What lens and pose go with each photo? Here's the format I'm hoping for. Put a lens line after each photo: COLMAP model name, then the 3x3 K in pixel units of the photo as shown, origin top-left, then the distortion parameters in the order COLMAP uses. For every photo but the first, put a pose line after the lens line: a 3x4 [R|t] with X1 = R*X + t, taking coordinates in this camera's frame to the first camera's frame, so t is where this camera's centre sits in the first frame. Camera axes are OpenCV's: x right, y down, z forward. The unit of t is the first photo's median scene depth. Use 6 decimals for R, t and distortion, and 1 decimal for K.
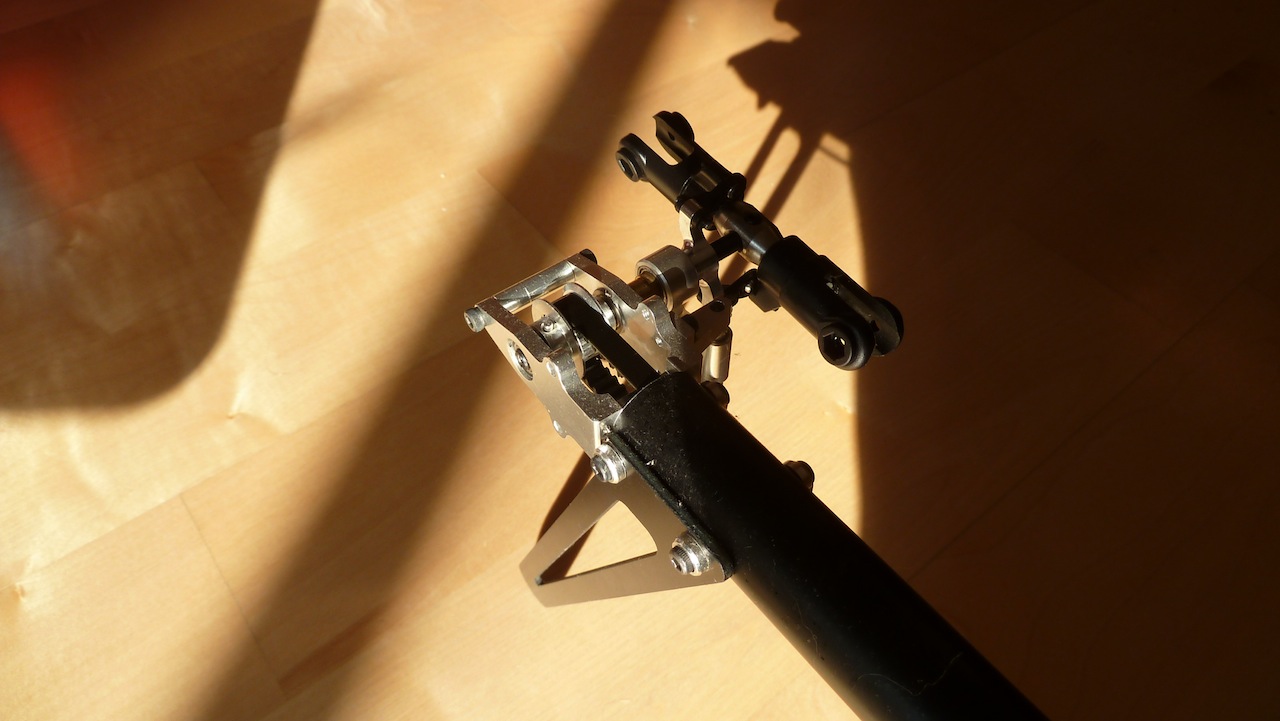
lens RADIAL K [[917.5, 0, 641.3], [0, 917.5, 337.7], [0, 0, 1]] dist [-0.019232, -0.001344]
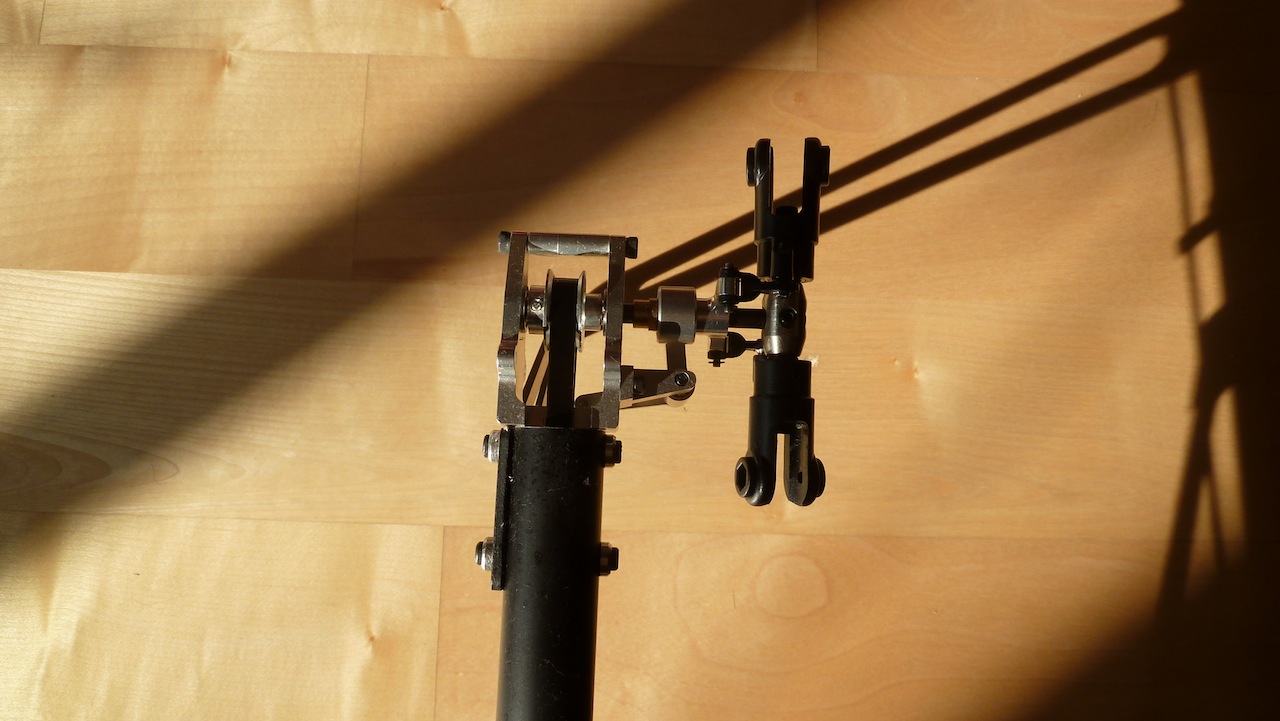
lens RADIAL K [[917.5, 0, 641.3], [0, 917.5, 337.7], [0, 0, 1]] dist [-0.019232, -0.001344]
pose [[0.766965, 0.635951, -0.085625, 0.064962], [-0.496019, 0.672209, 0.549636, -0.388092], [0.407099, -0.379079, 0.831005, 0.081923]]
